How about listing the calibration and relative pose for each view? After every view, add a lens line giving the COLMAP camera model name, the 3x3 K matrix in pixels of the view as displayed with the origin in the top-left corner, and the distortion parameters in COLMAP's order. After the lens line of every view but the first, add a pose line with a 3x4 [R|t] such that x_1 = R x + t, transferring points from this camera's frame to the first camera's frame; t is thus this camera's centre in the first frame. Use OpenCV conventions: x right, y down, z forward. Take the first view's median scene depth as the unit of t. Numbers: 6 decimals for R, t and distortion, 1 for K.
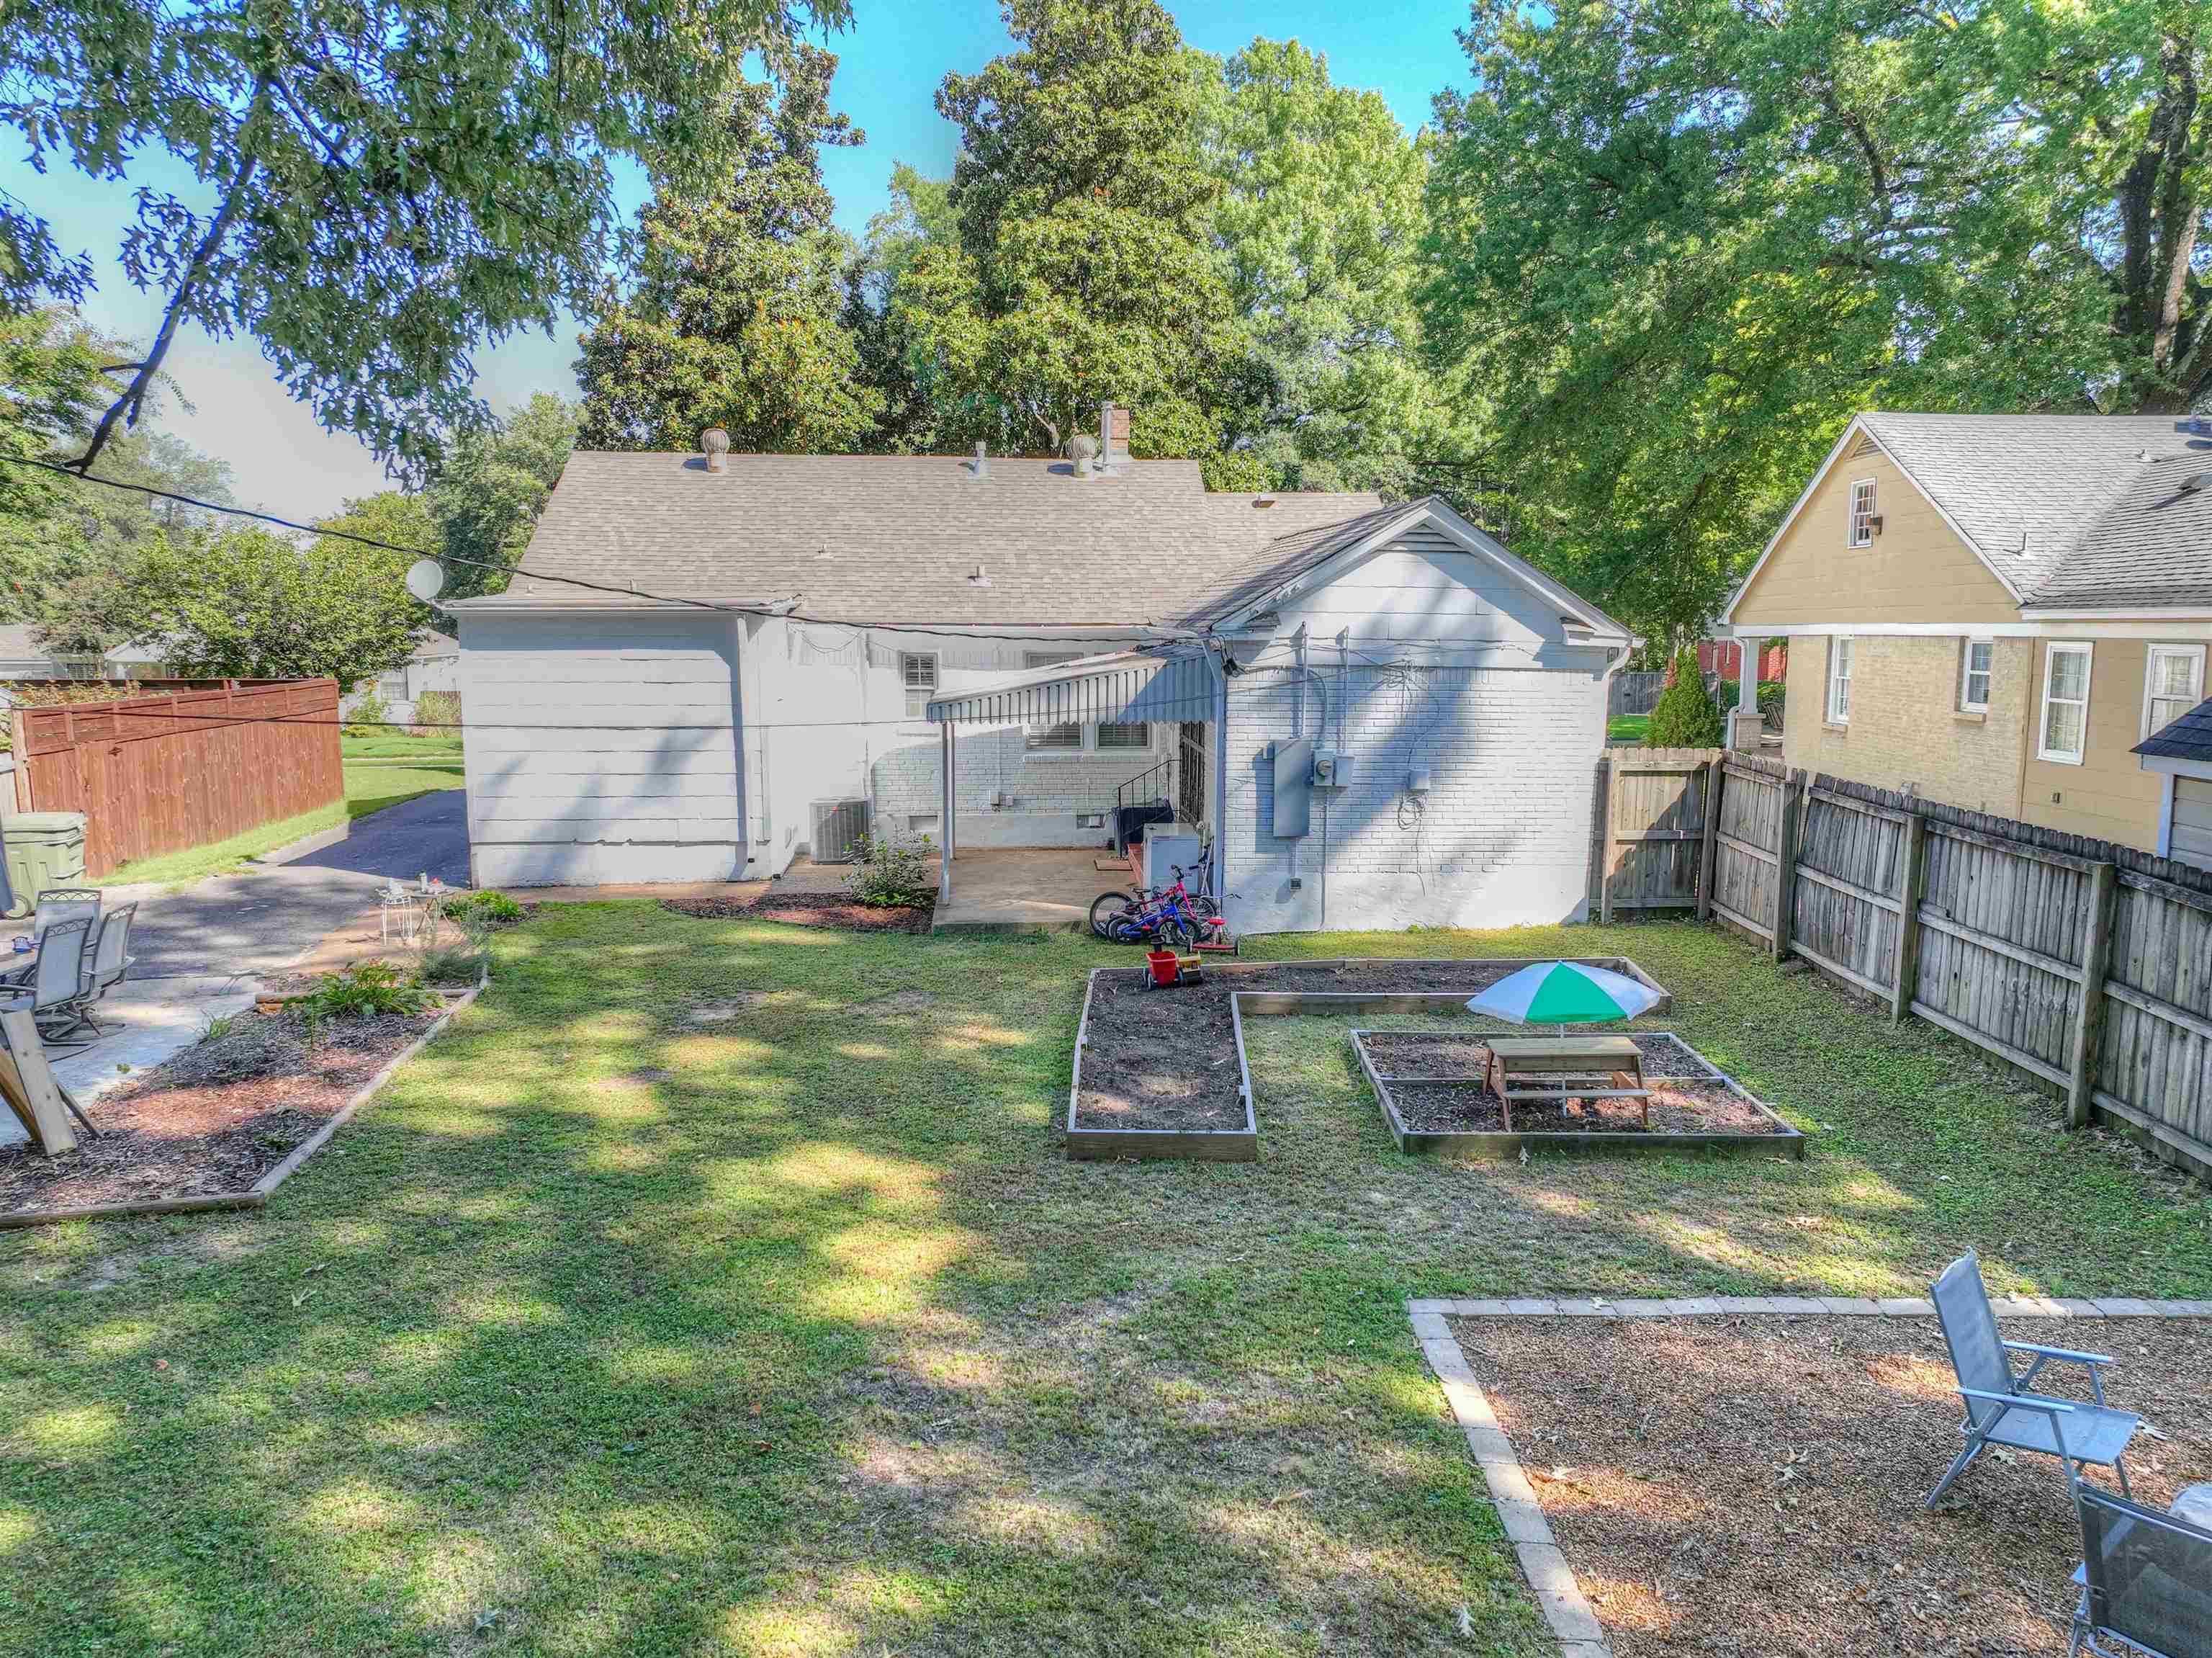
lens RADIAL K [[1581.4, 0, 1106.0], [0, 1581.4, 829.0], [0, 0, 1]] dist [0.001040, 0.043756]
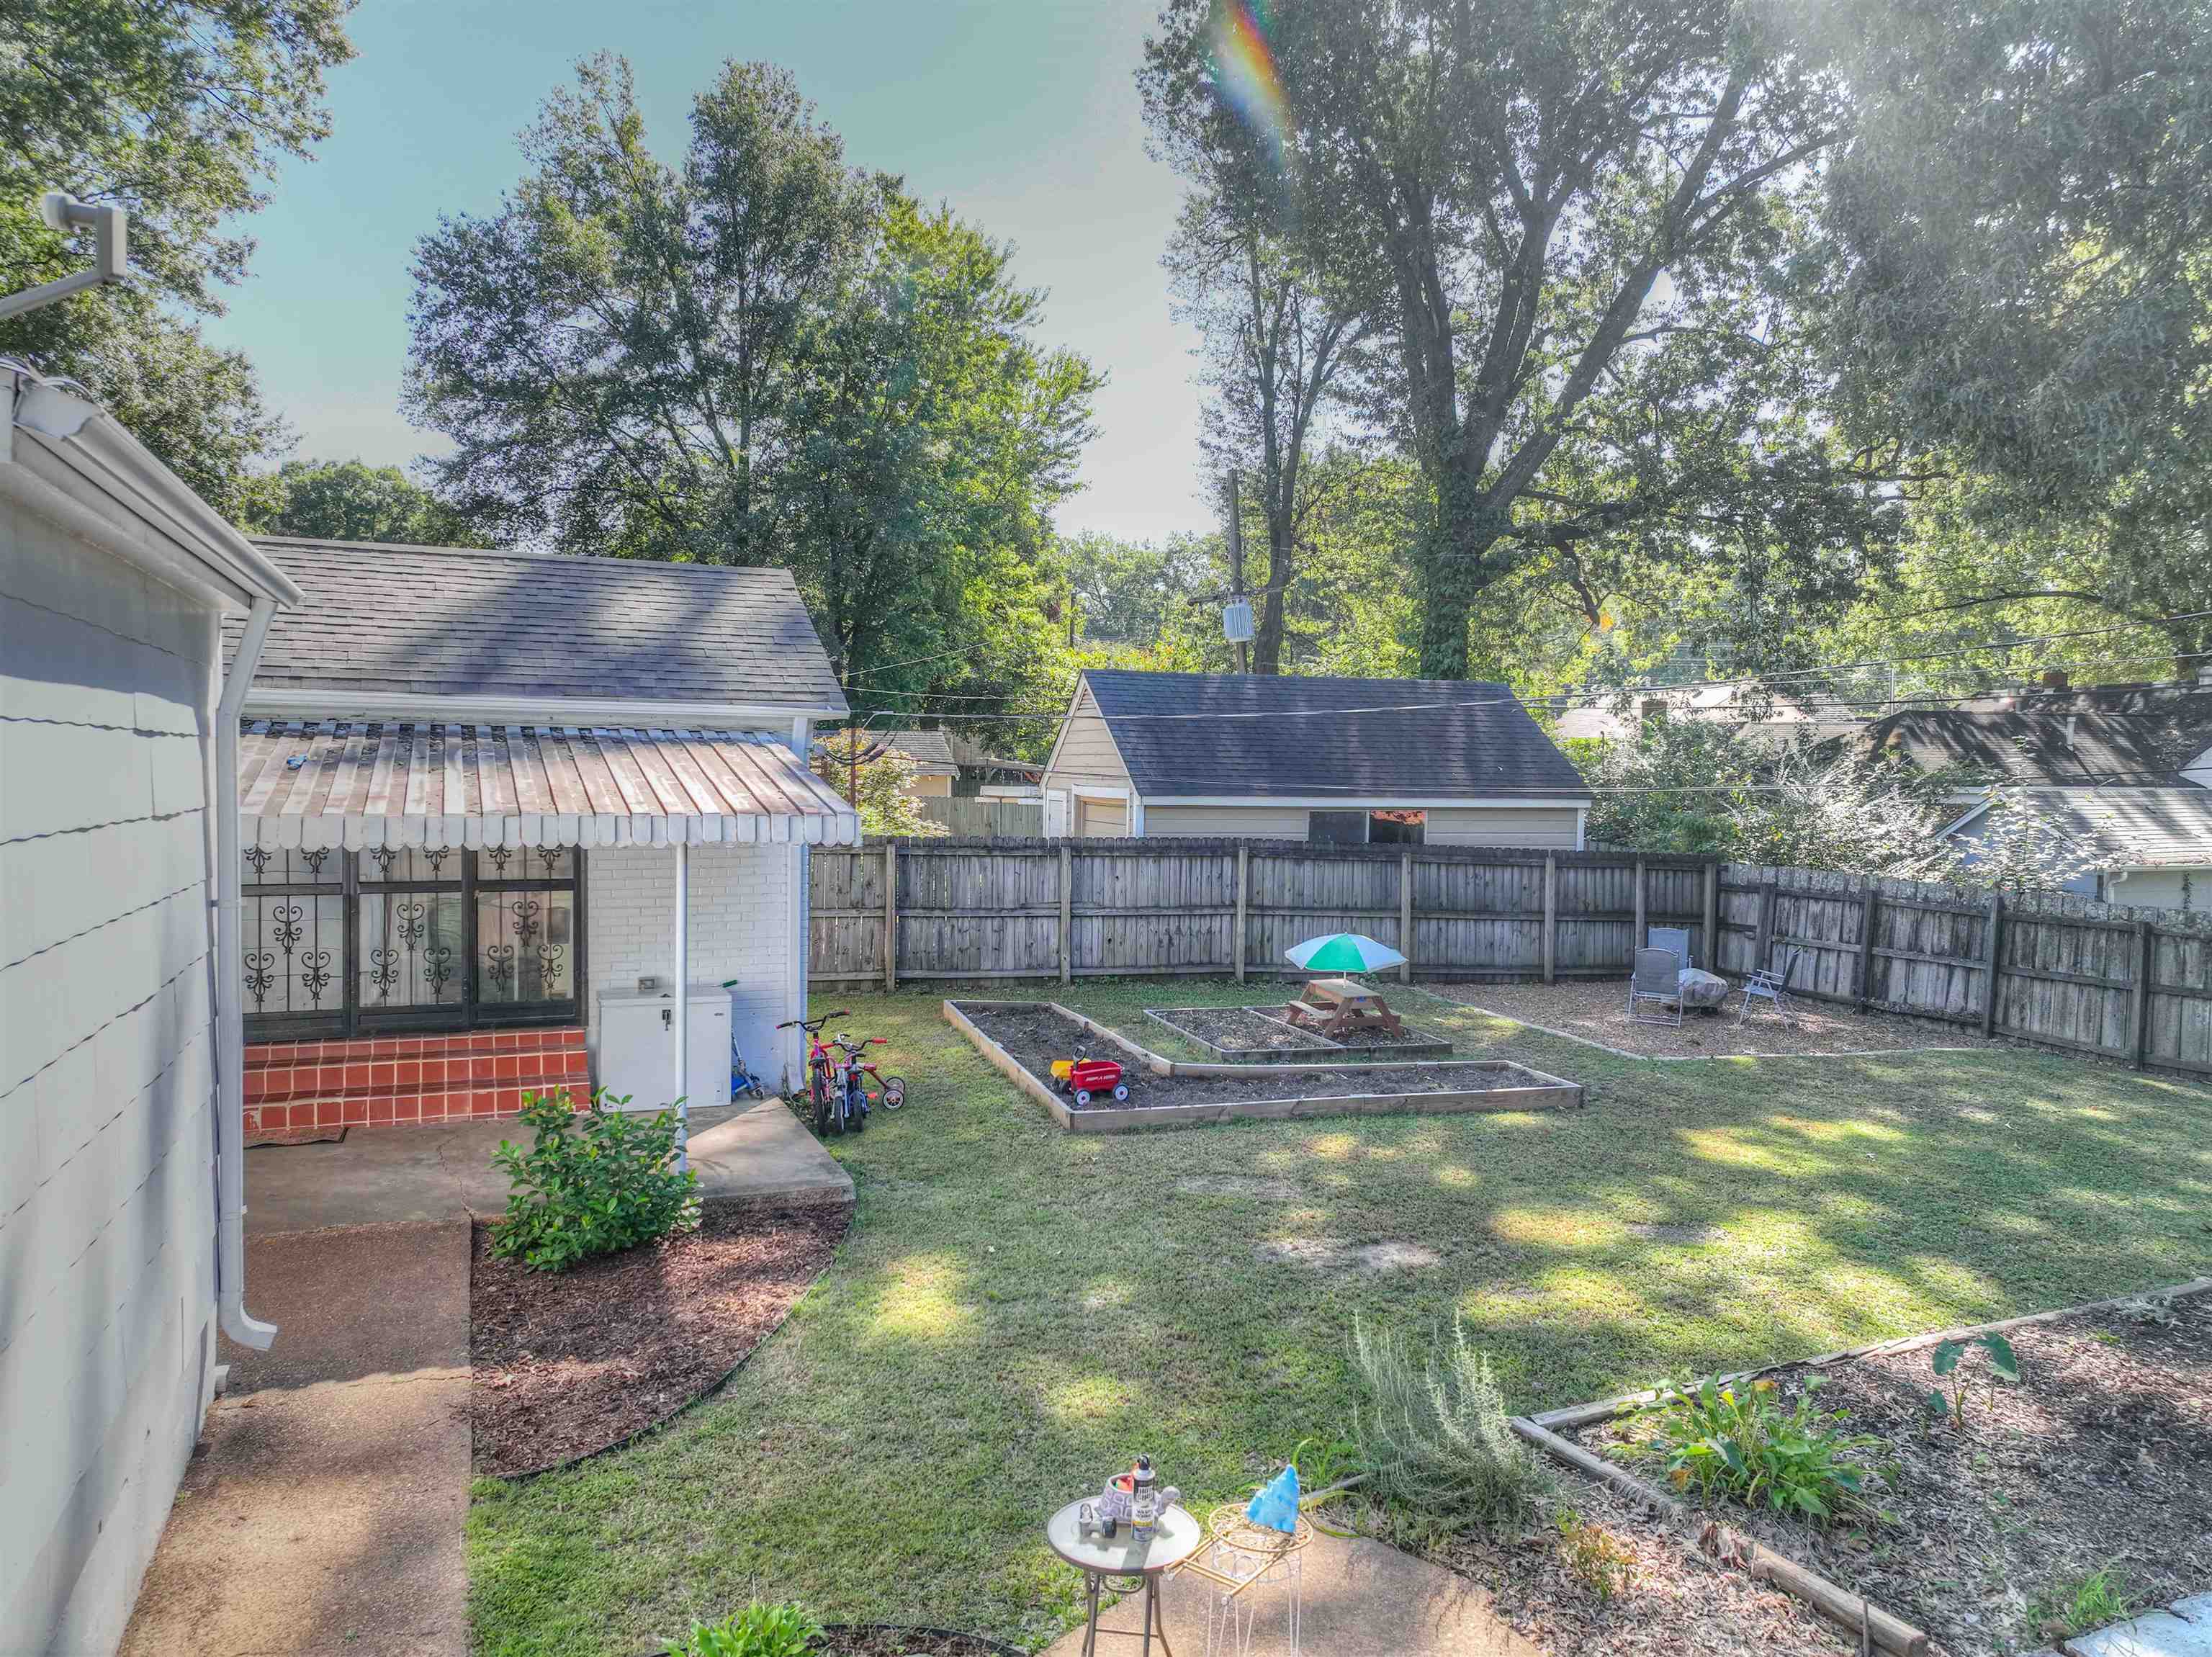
lens RADIAL K [[1581.2, 0, 1106.0], [0, 1581.2, 828.5], [0, 0, 1]] dist [0.001040, 0.043756]
pose [[-0.345412, -0.039834, 0.937605, -0.912669], [0.108658, 0.990682, 0.082119, -0.144098], [-0.932139, 0.130244, -0.337865, 1.483376]]
